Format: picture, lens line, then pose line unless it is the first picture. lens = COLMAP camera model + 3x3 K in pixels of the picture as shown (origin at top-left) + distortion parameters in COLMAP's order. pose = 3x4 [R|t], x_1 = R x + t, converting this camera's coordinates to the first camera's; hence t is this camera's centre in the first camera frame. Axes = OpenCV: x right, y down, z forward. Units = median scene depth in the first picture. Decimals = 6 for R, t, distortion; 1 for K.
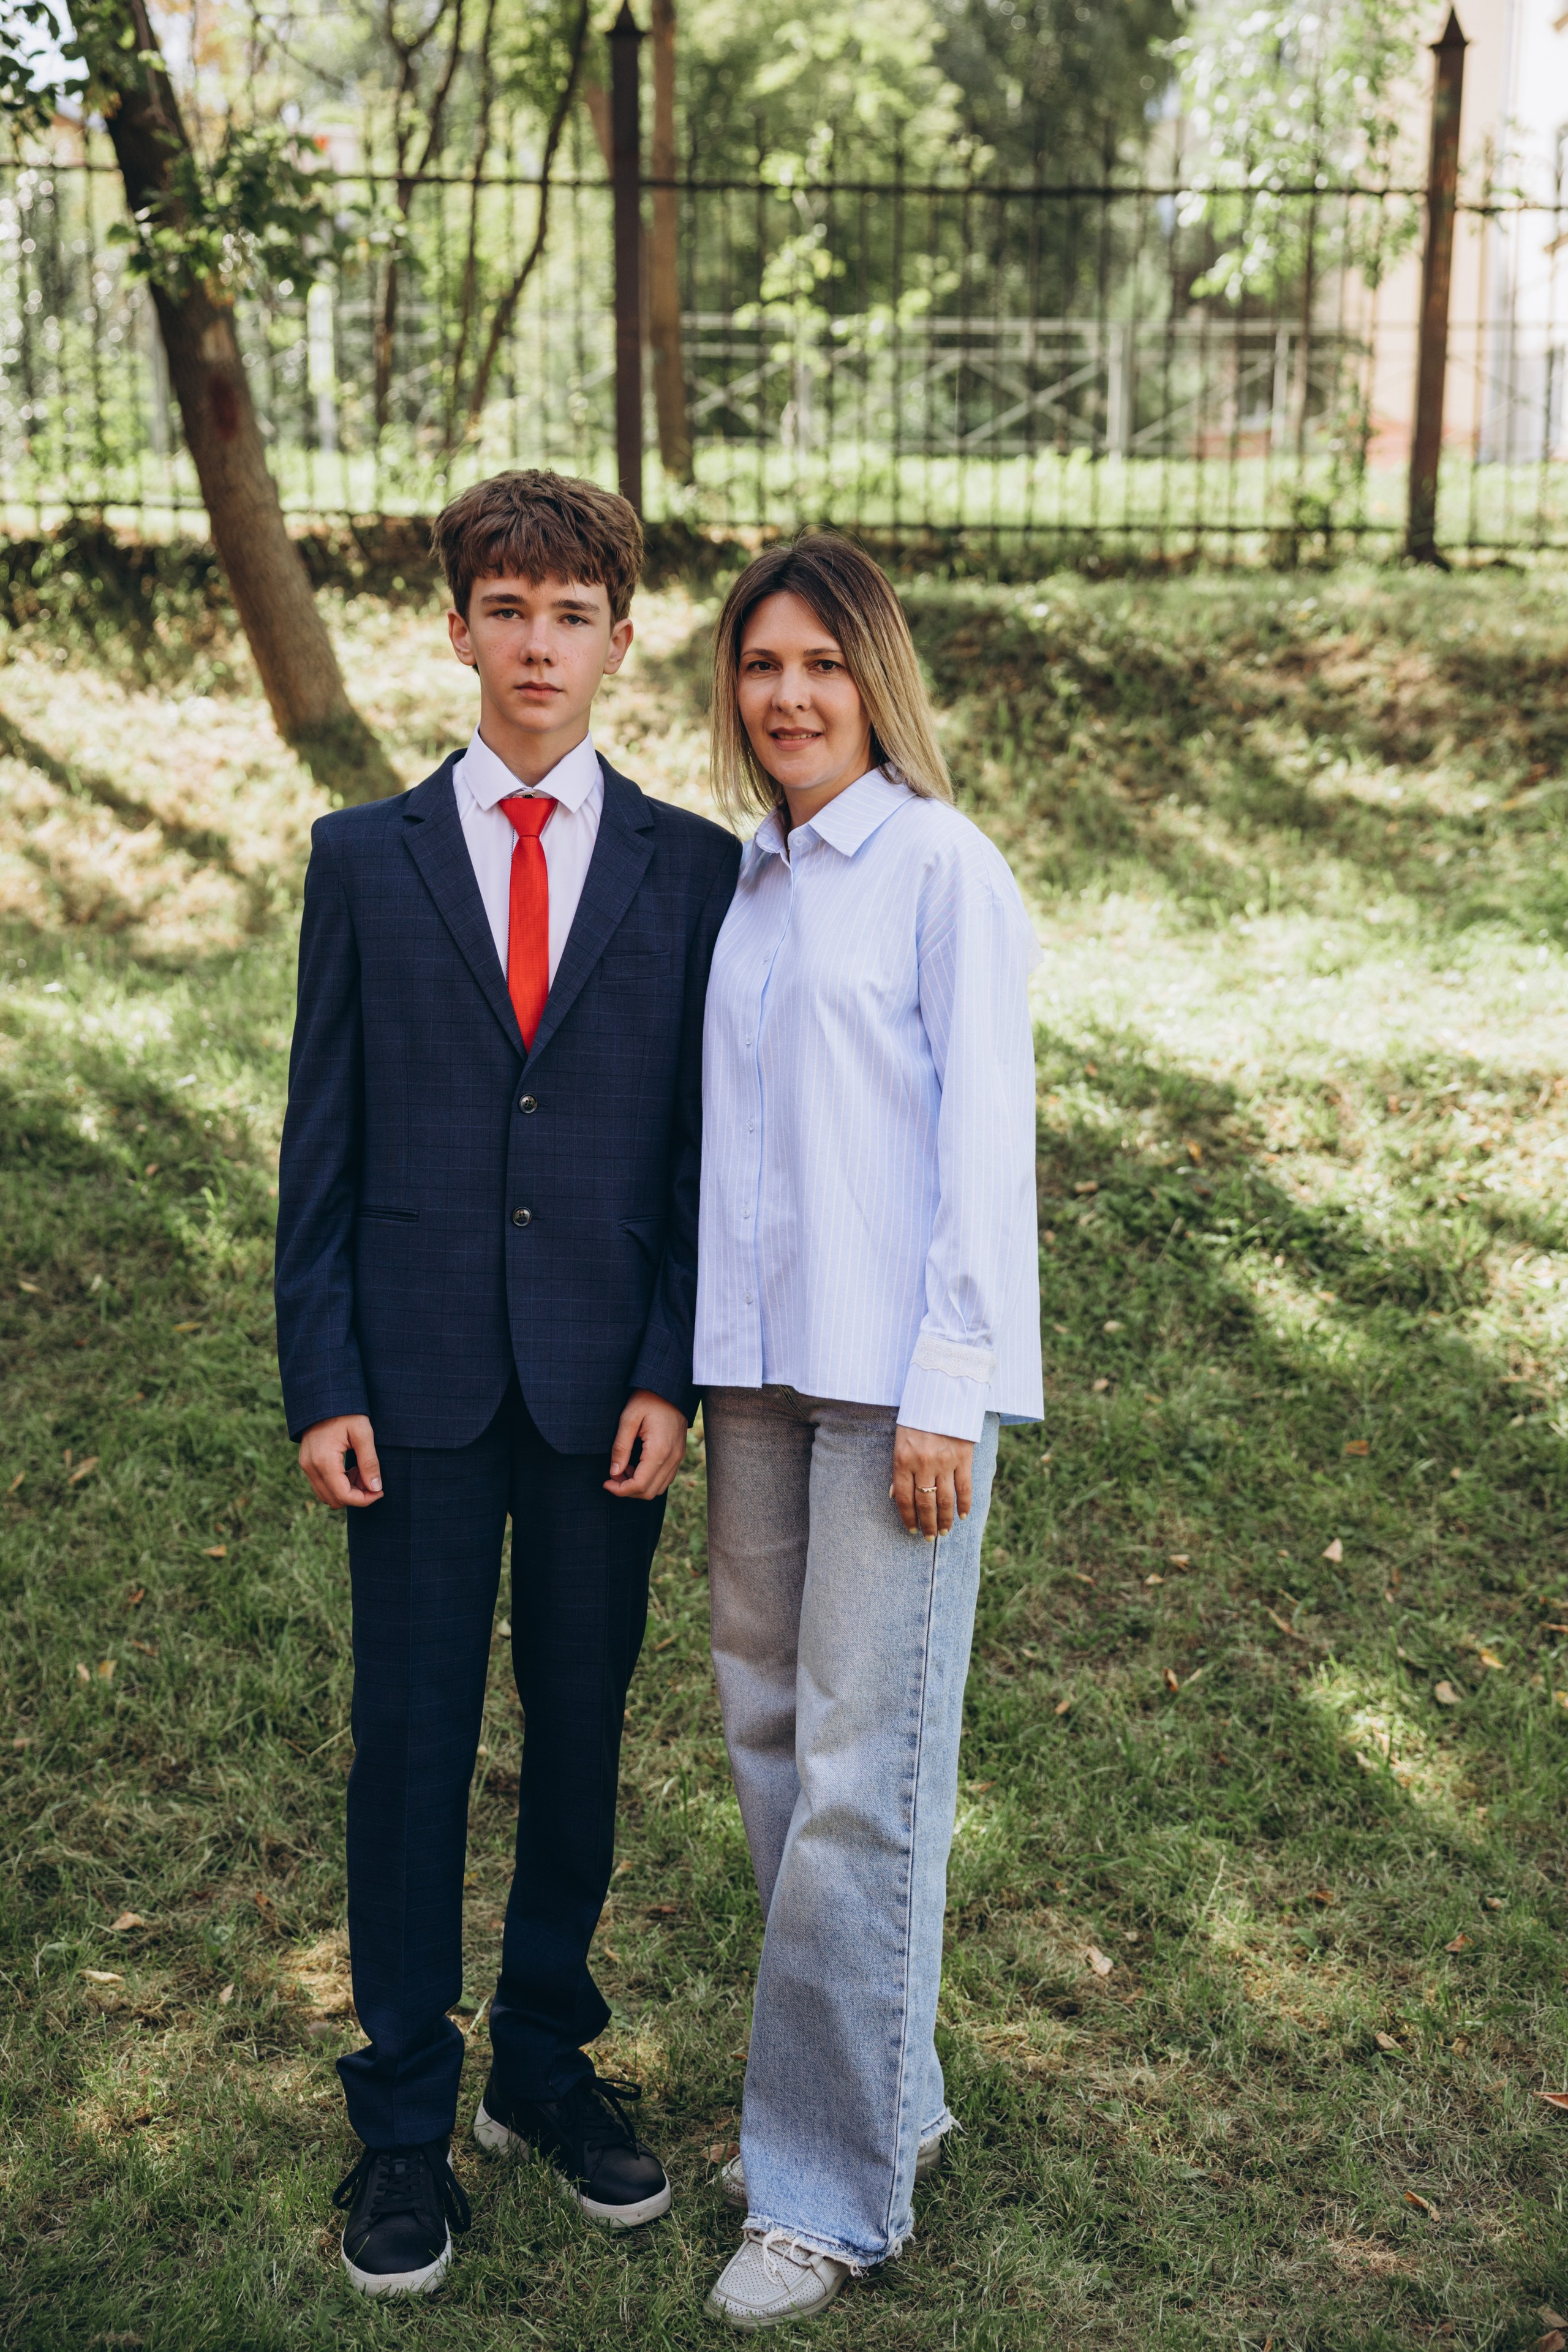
lens RADIAL K [[2981.0, 0, 739.5], [0, 2981.0, 1169.8], [0, 0, 1]] dist [0.419306, -0.941092]
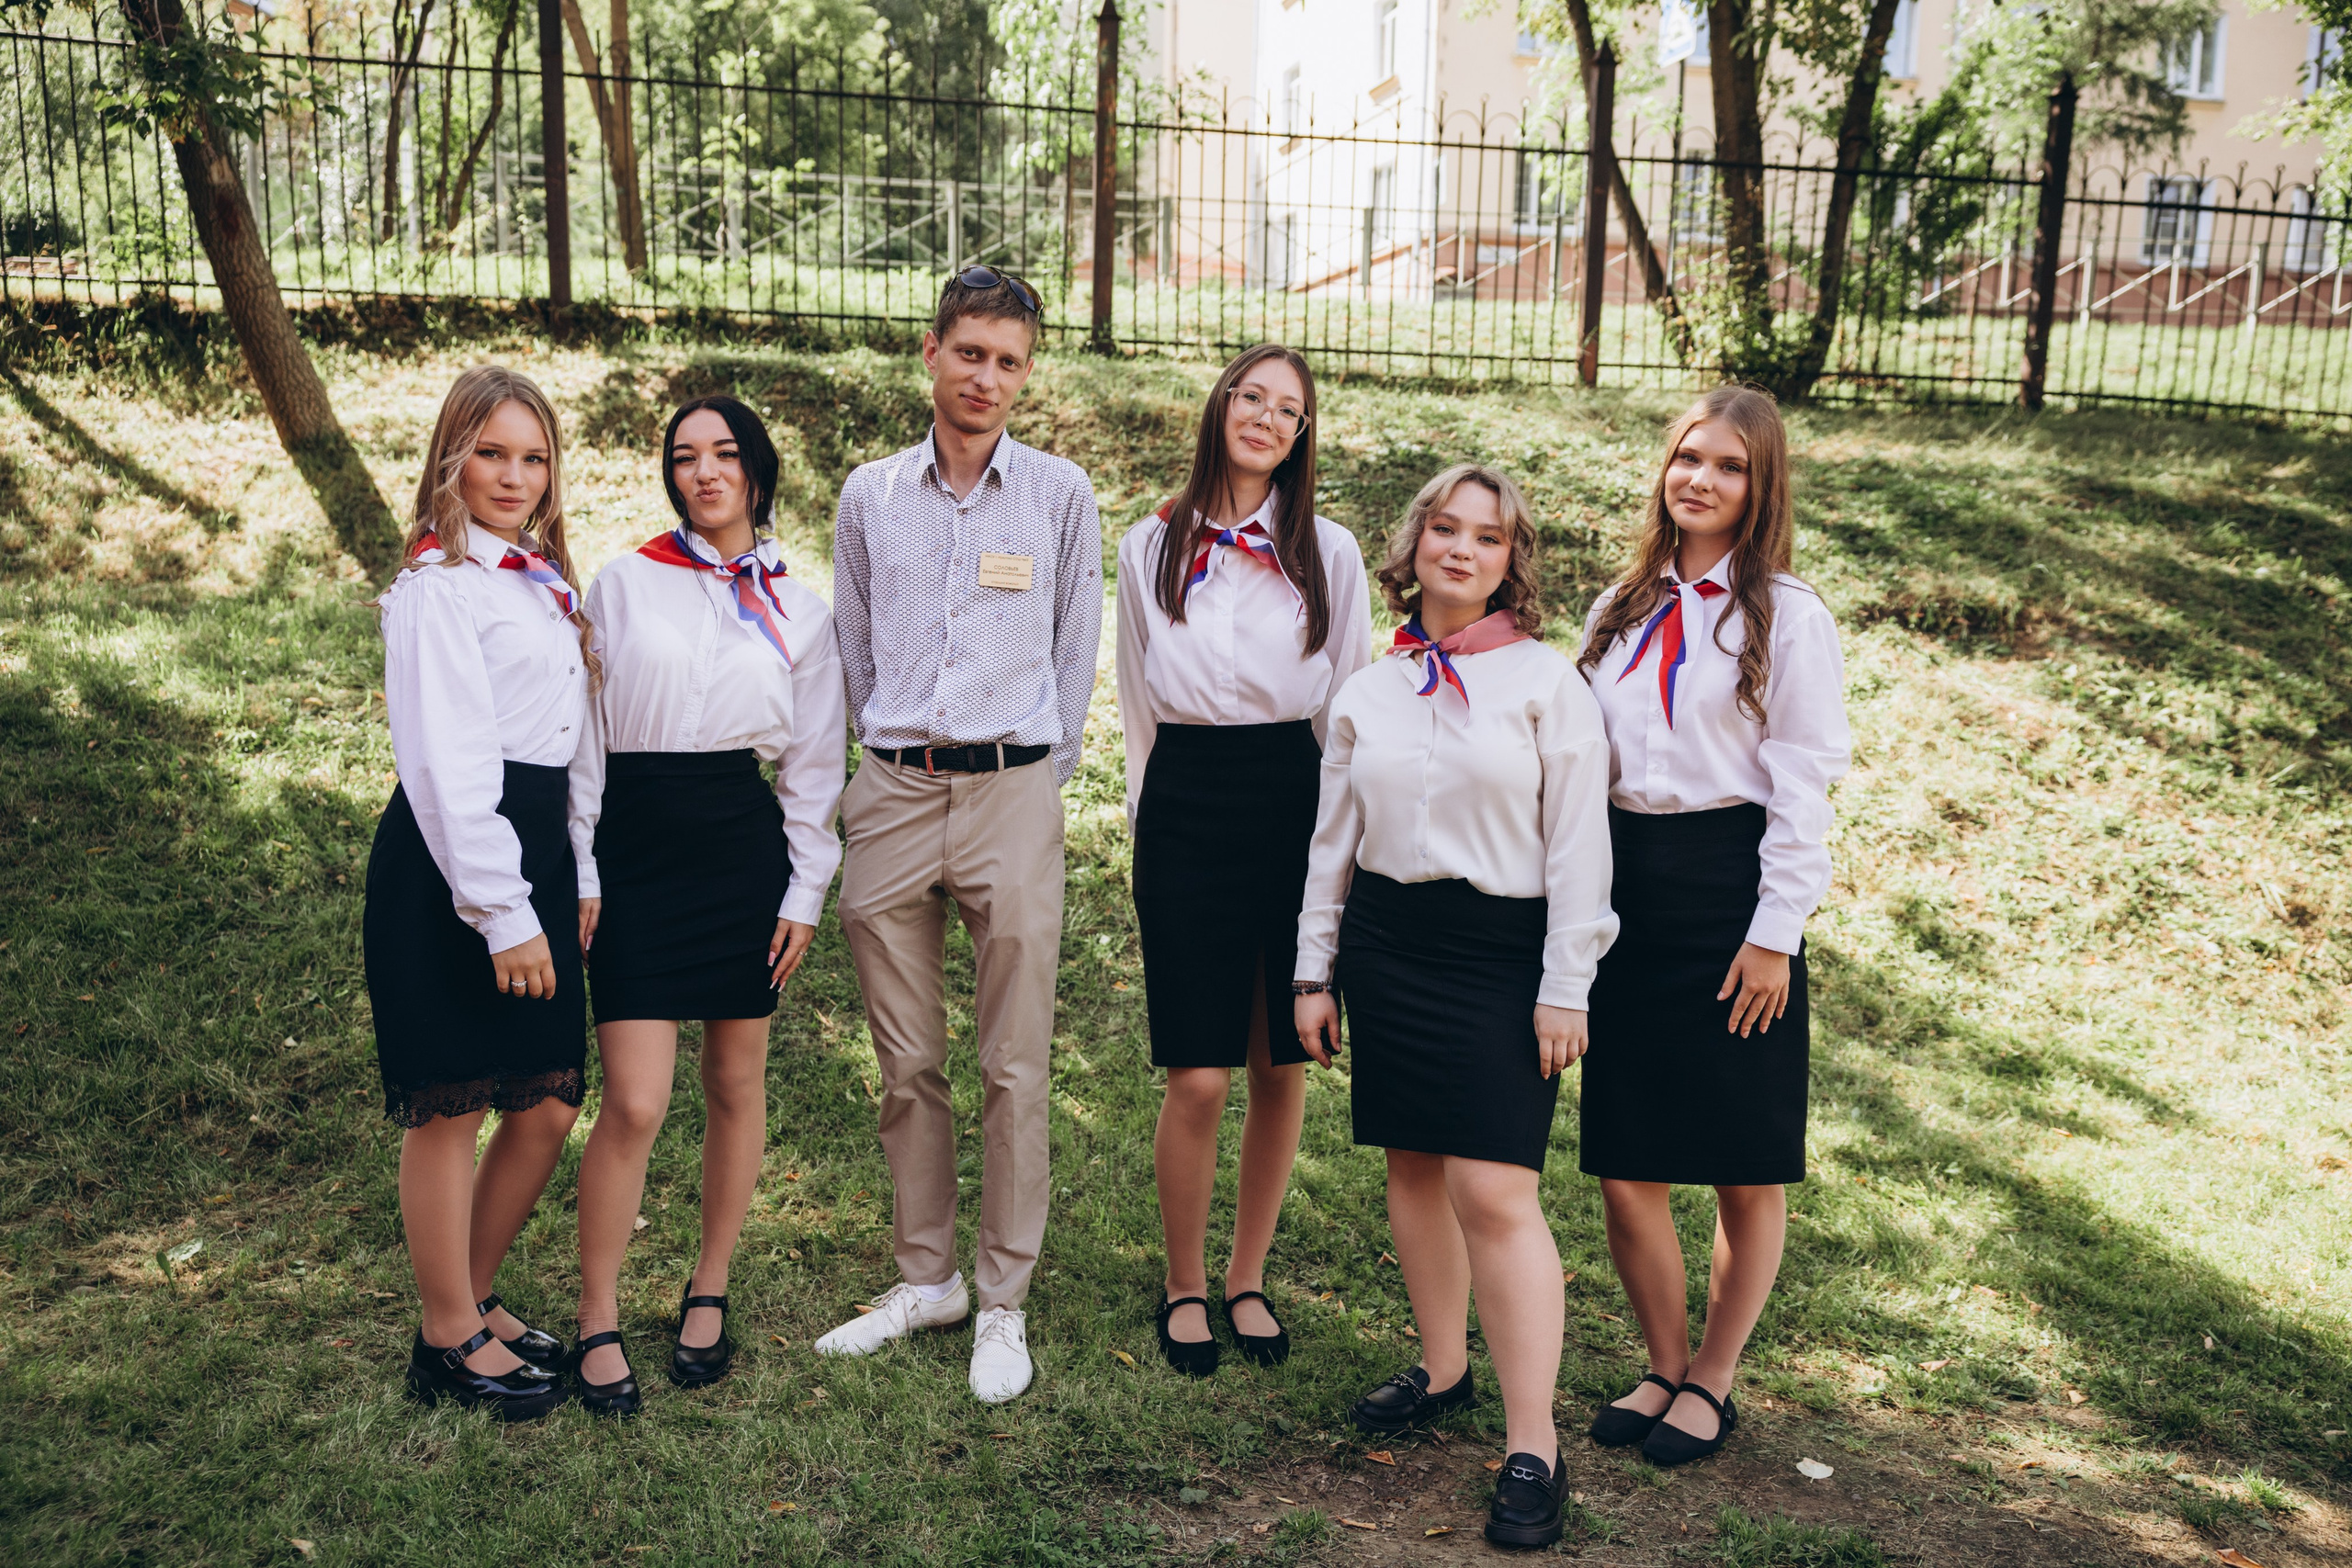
lens RADIAL K [[2131.0, 0, 1176.0], [0, 2131.0, 784.0], [0, 0, 1]] dist [0.096027, -0.063603]
pose [[0.986639, -0.013744, 0.162338, 0.083934], [0.012626, 0.999889, 0.007923, 0.009965], [-0.162429, -0.005767, 0.986703, -0.056999]]
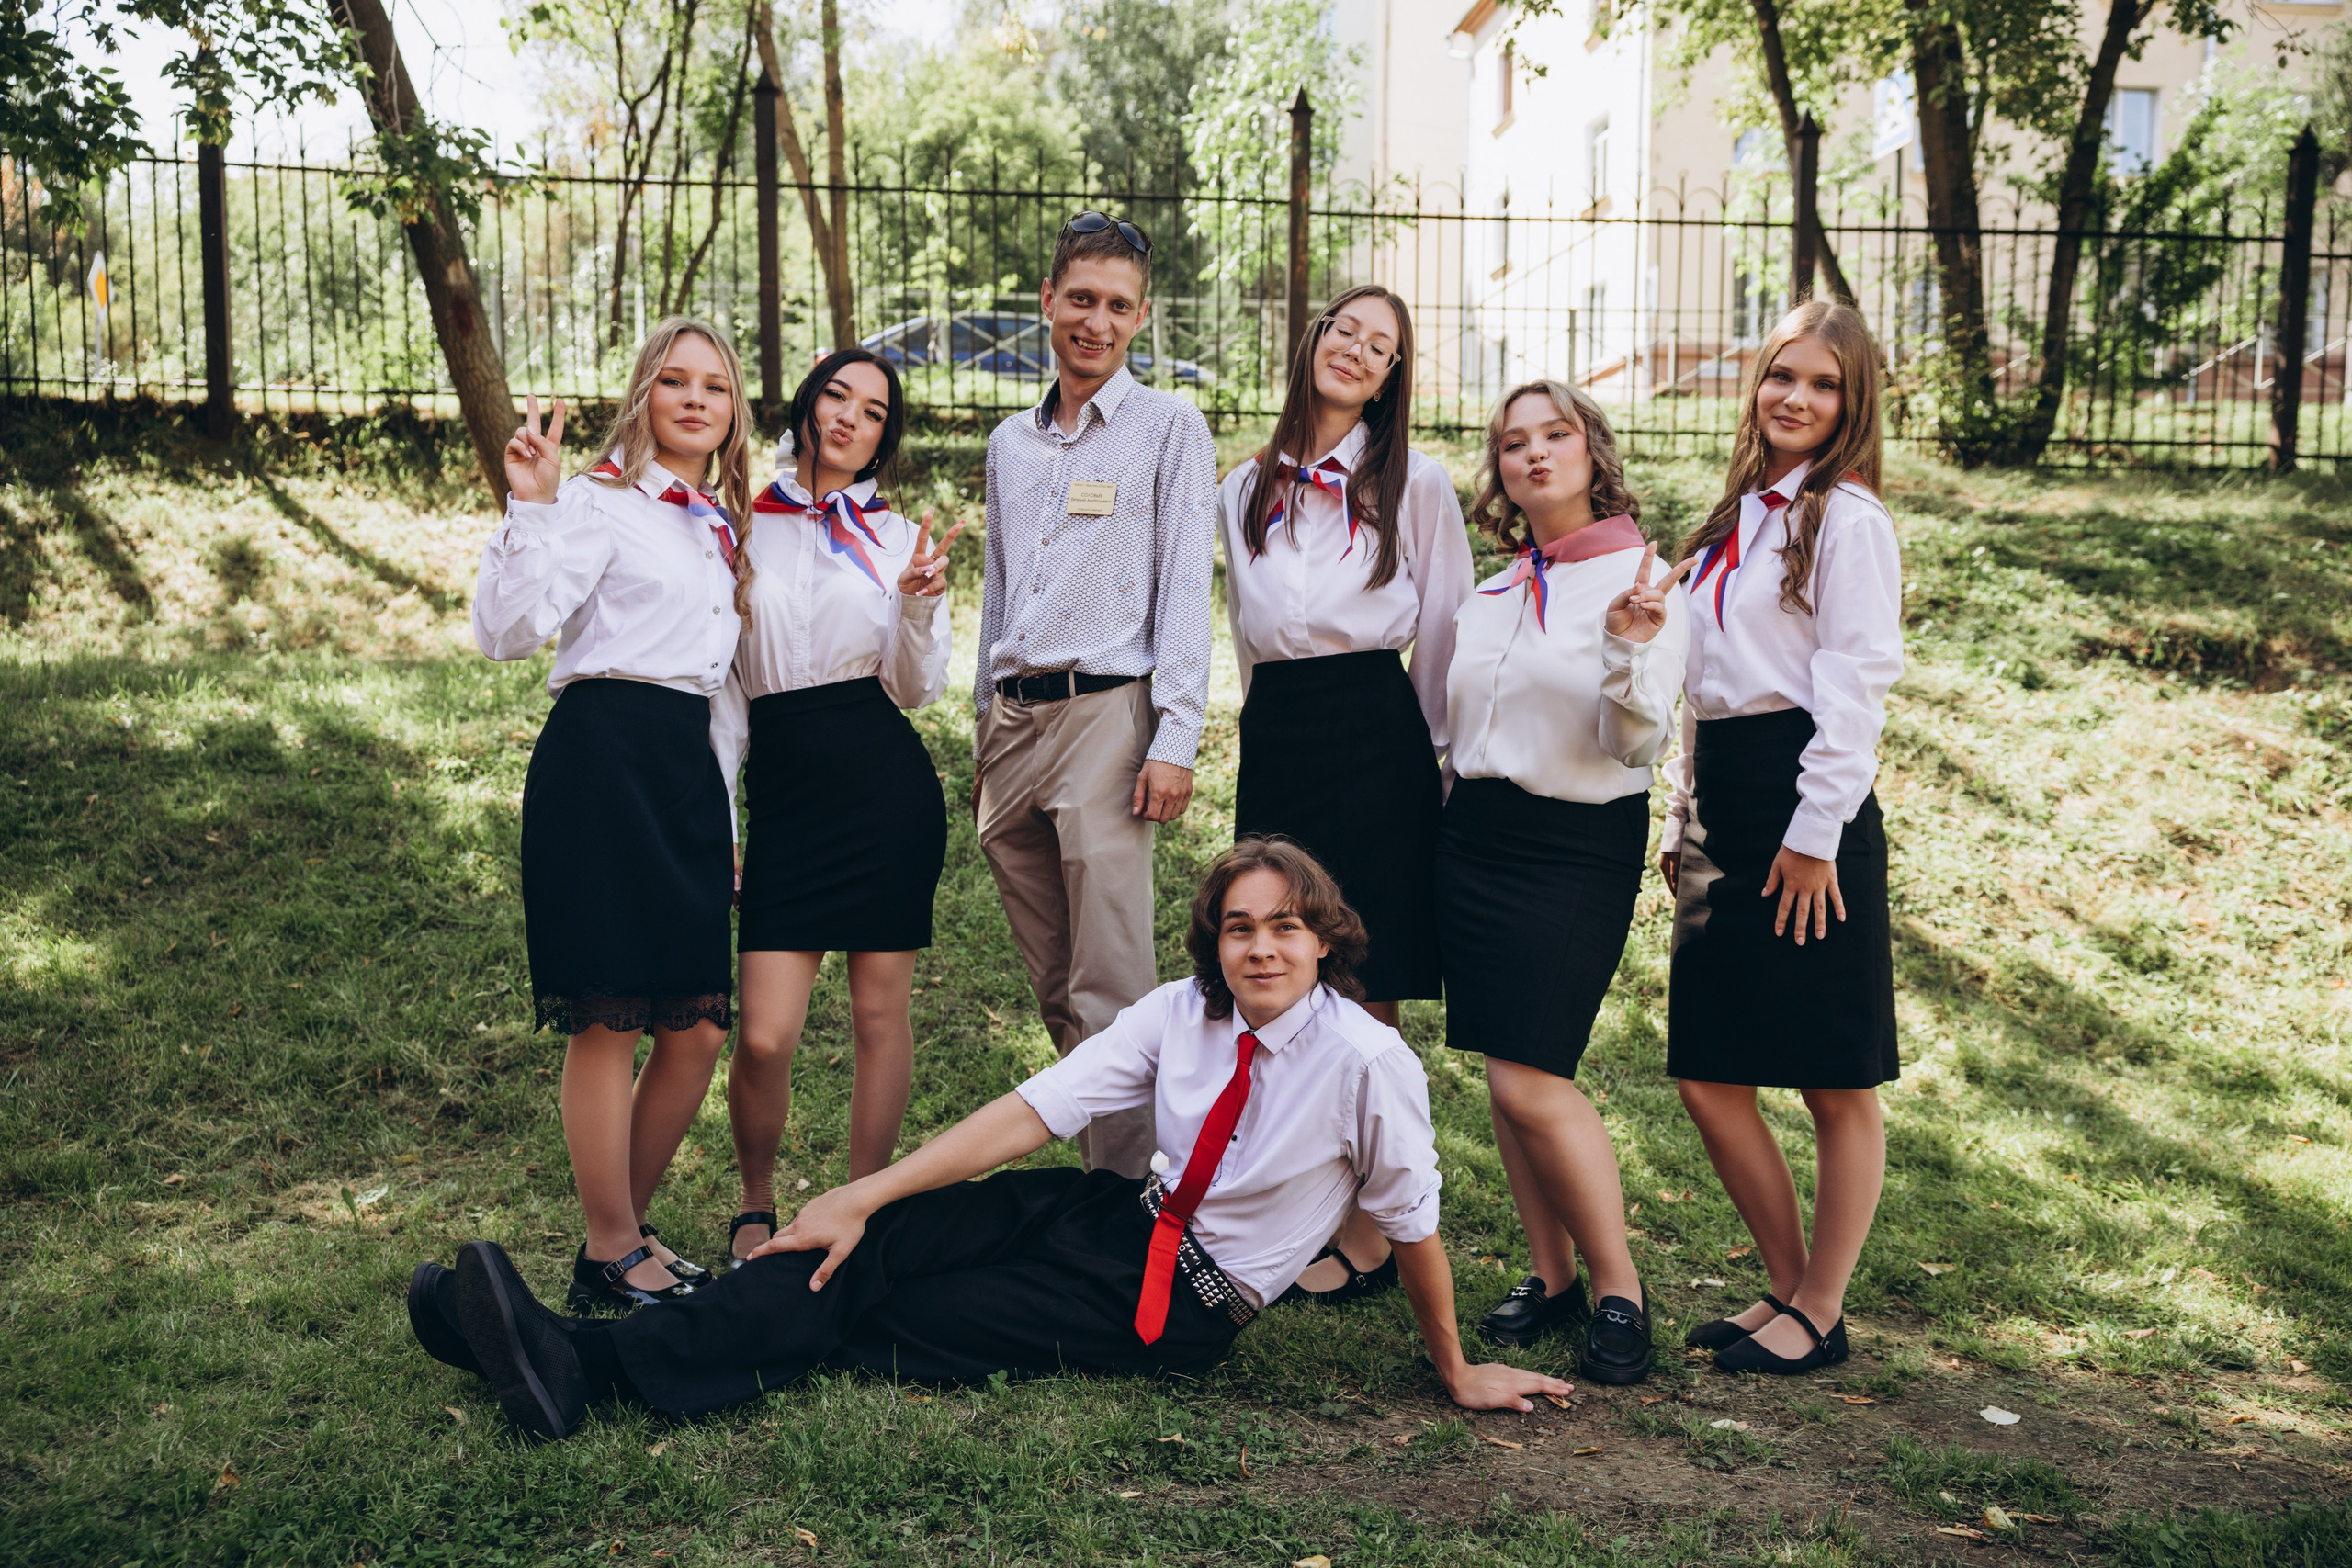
lens RADIAL K [[2174.7, 0, 1176.0], [0, 2174.7, 784.0], [0, 0, 1]] dist [0.101532, -0.058167]
pose [[0.998143, -0.010393, 0.060019, 0.096611], [0.014617, 0.997414, -0.070374, 0.051961], [-0.059132, 0.071121, 0.995713, -0.066195]]
